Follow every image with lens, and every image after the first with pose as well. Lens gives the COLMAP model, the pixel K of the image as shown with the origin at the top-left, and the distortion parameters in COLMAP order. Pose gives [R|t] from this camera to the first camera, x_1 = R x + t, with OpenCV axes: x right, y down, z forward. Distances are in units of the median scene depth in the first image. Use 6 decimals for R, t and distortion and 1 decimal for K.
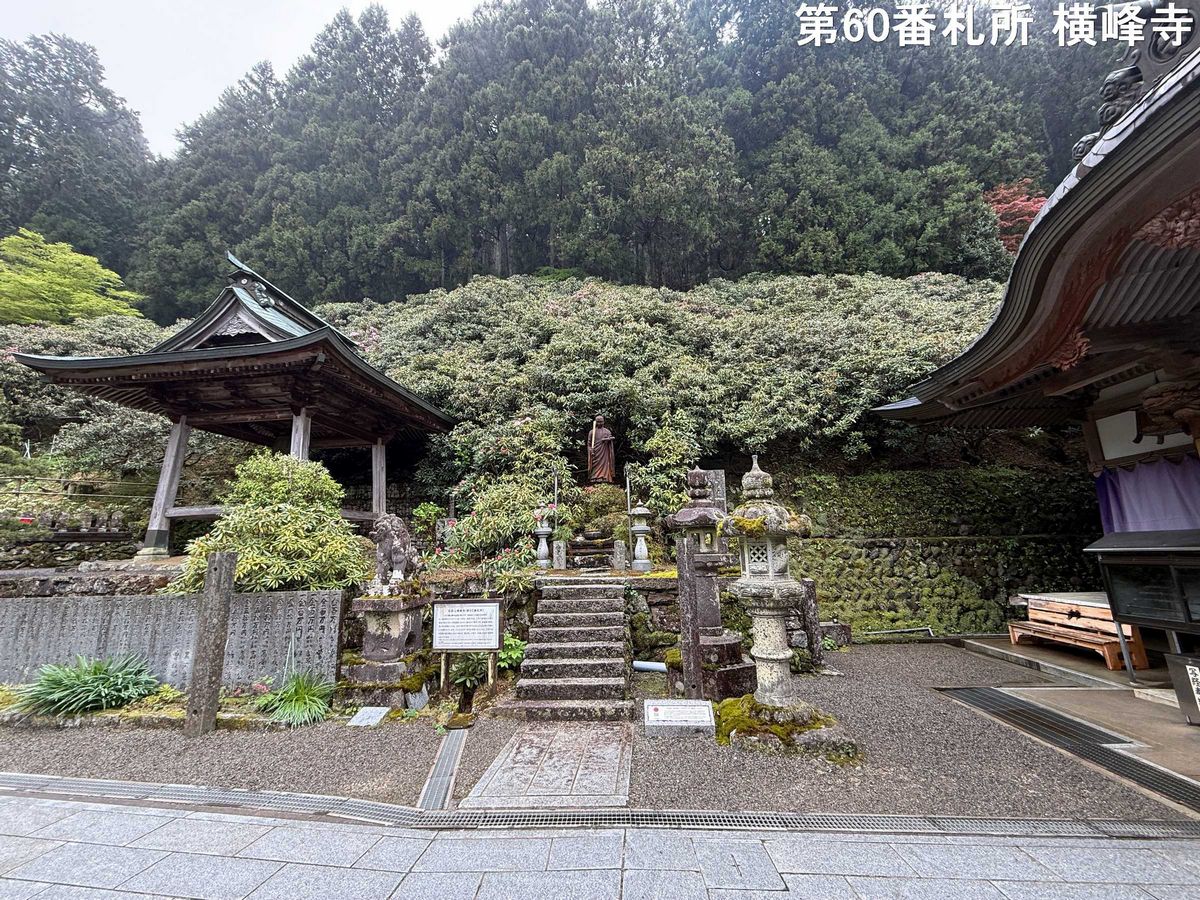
lens RADIAL K [[475.2, 0, 601.0], [0, 475.2, 450.0], [0, 0, 1]] dist [-0.002593, 0.000252]
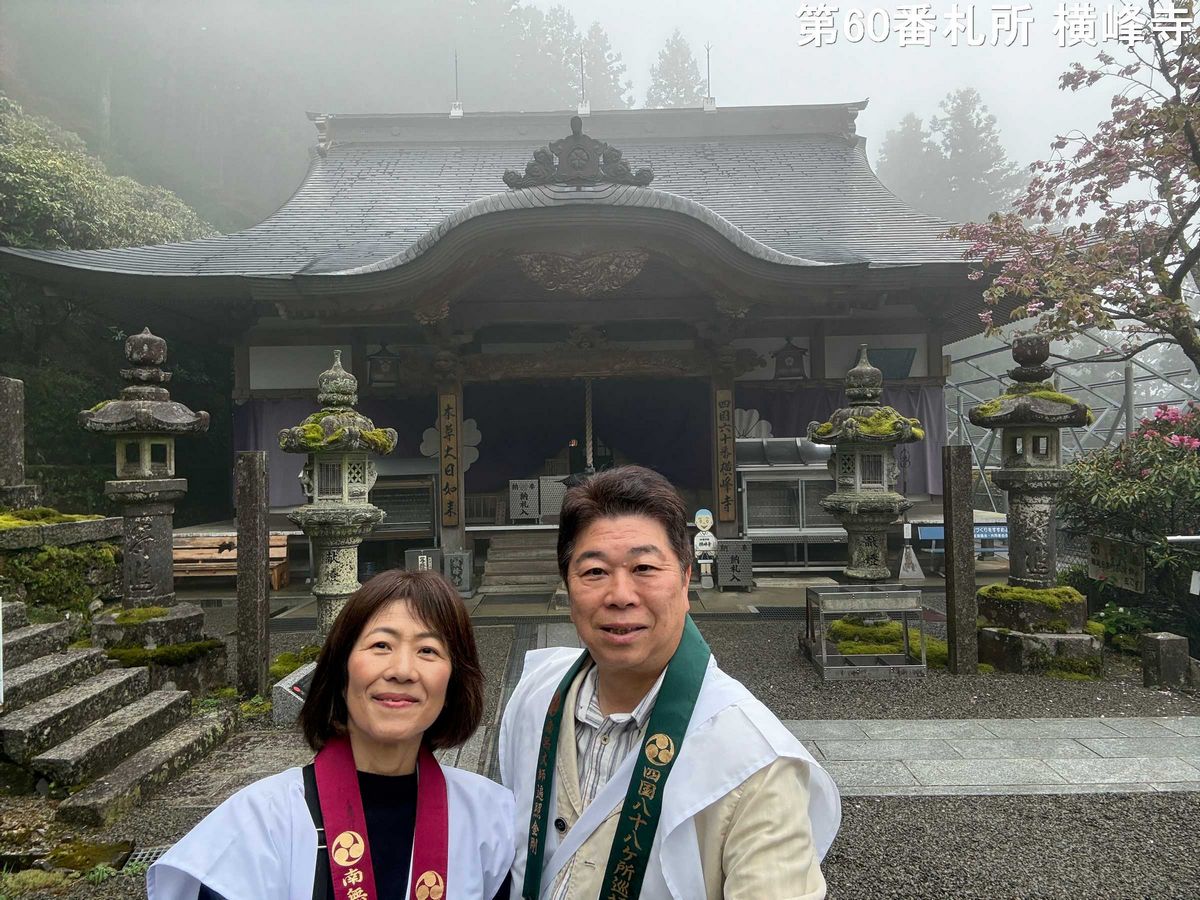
lens RADIAL K [[811.3, 0, 600.5], [0, 811.3, 443.6], [0, 0, 1]] dist [0.065629, -0.074577]
pose [[-0.093292, 0.046712, 0.994542, -0.700350], [-0.183388, 0.981002, -0.063279, 0.112512], [-0.978604, -0.188291, -0.082953, 0.443058]]
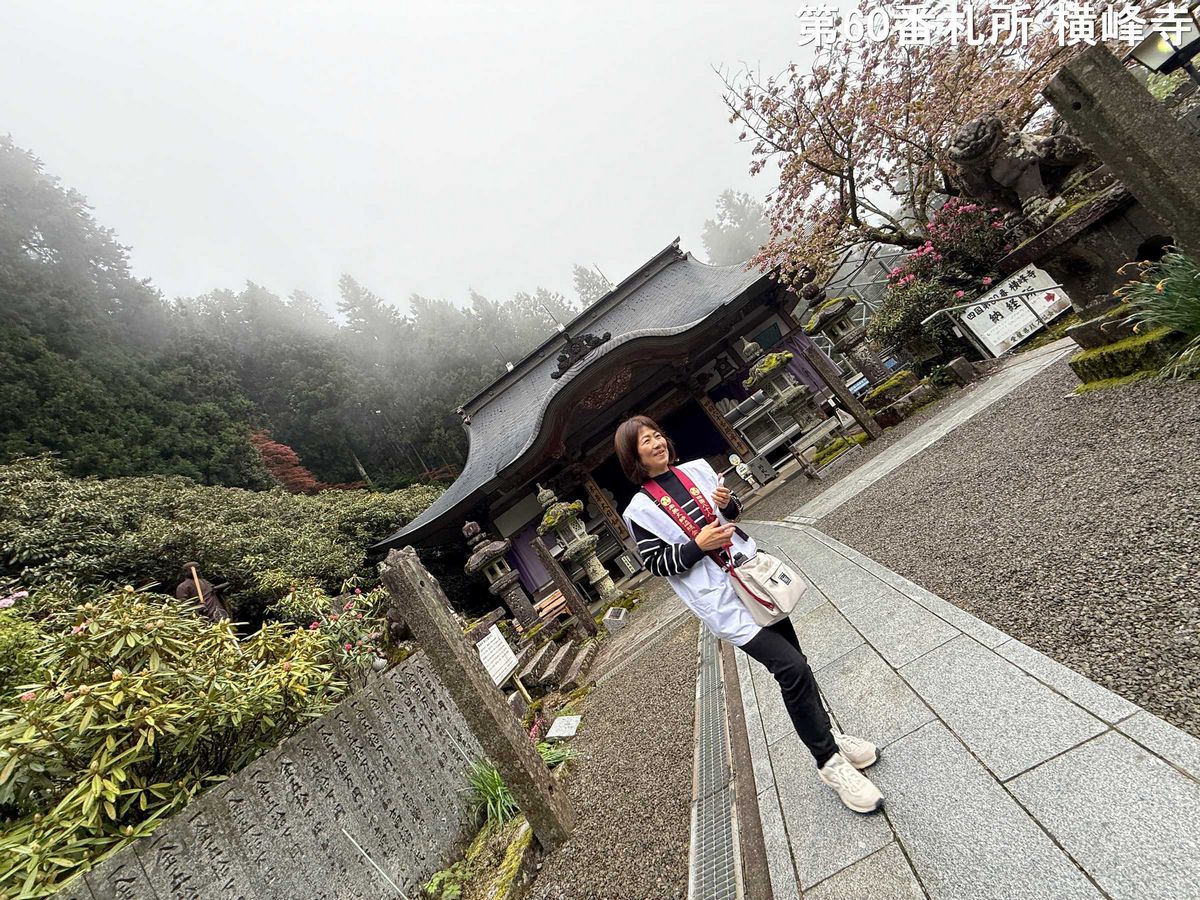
lens RADIAL K [[475.2, 0, 595.9], [0, 475.2, 447.8], [0, 0, 1]] dist [-0.002593, 0.000252]
pose [[0.105884, 0.148286, 0.983260, -0.896552], [0.390455, 0.903199, -0.178259, 0.186382], [-0.914513, 0.402793, 0.037736, 0.466576]]
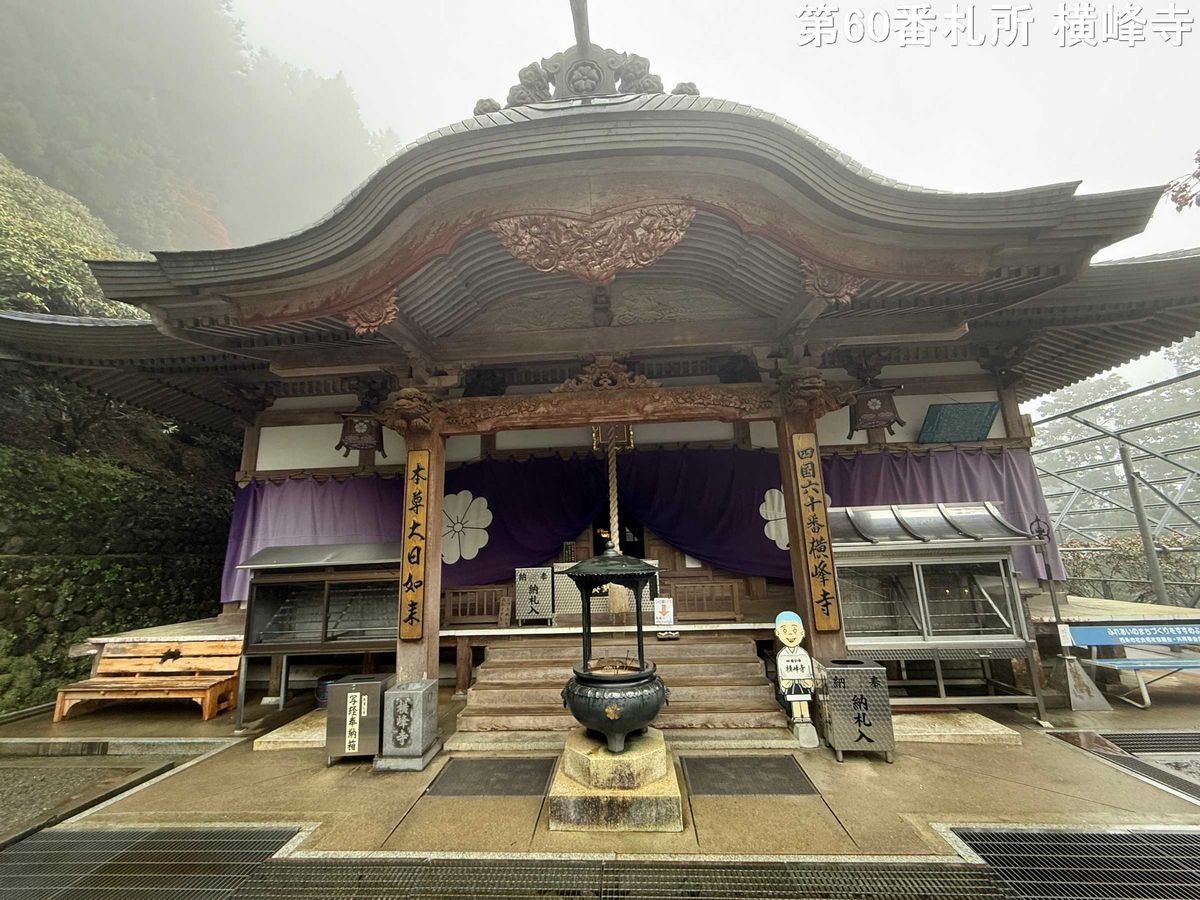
lens RADIAL K [[475.2, 0, 595.9], [0, 475.2, 450.8], [0, 0, 1]] dist [-0.002593, 0.000252]
pose [[-0.024908, 0.234504, 0.971796, 0.156948], [-0.173645, 0.956306, -0.235216, 0.091004], [-0.984493, -0.174606, 0.016900, 0.366164]]
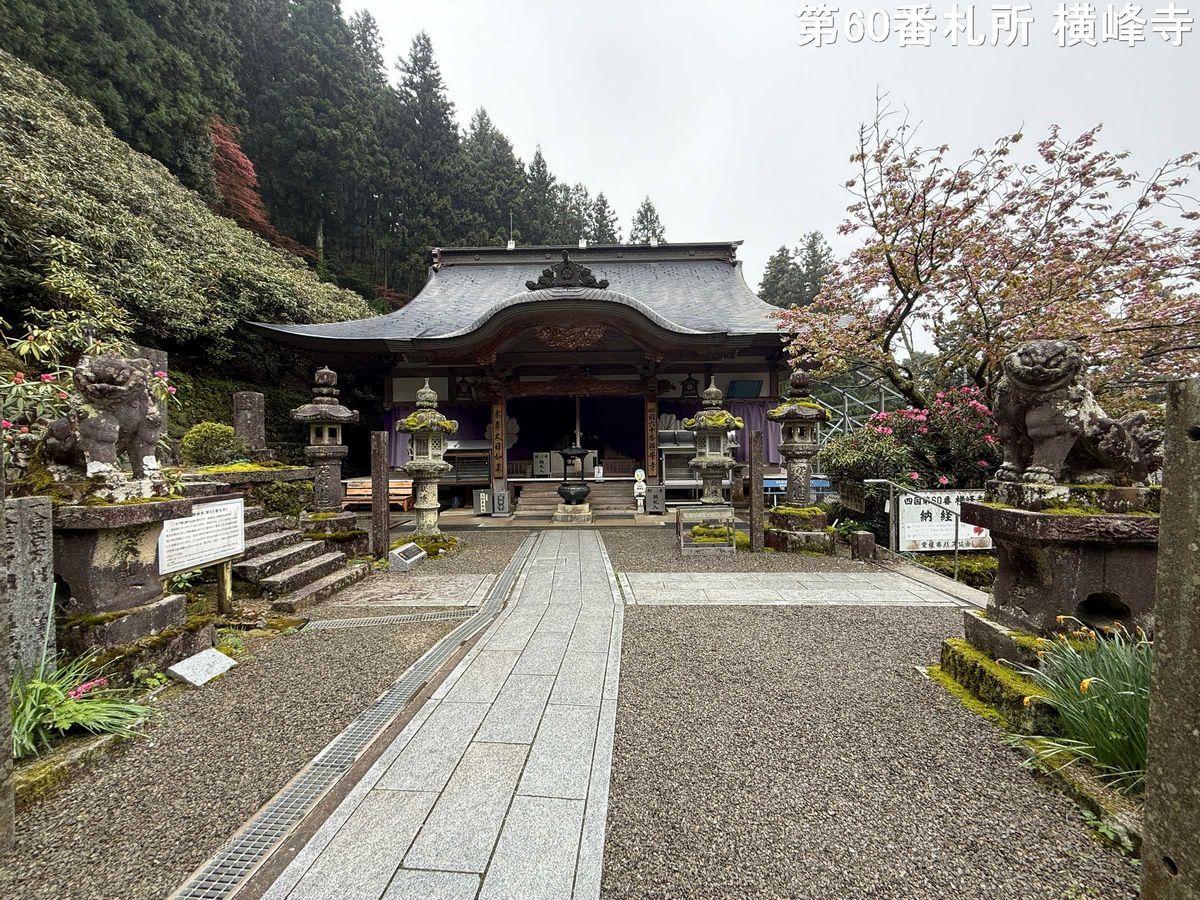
lens RADIAL K [[475.2, 0, 598.3], [0, 475.2, 448.3], [0, 0, 1]] dist [-0.002593, 0.000252]
pose [[-0.074700, 0.023236, 0.996935, -0.779034], [-0.190988, 0.980888, -0.037172, 0.117577], [-0.978746, -0.193180, -0.068834, 0.366366]]
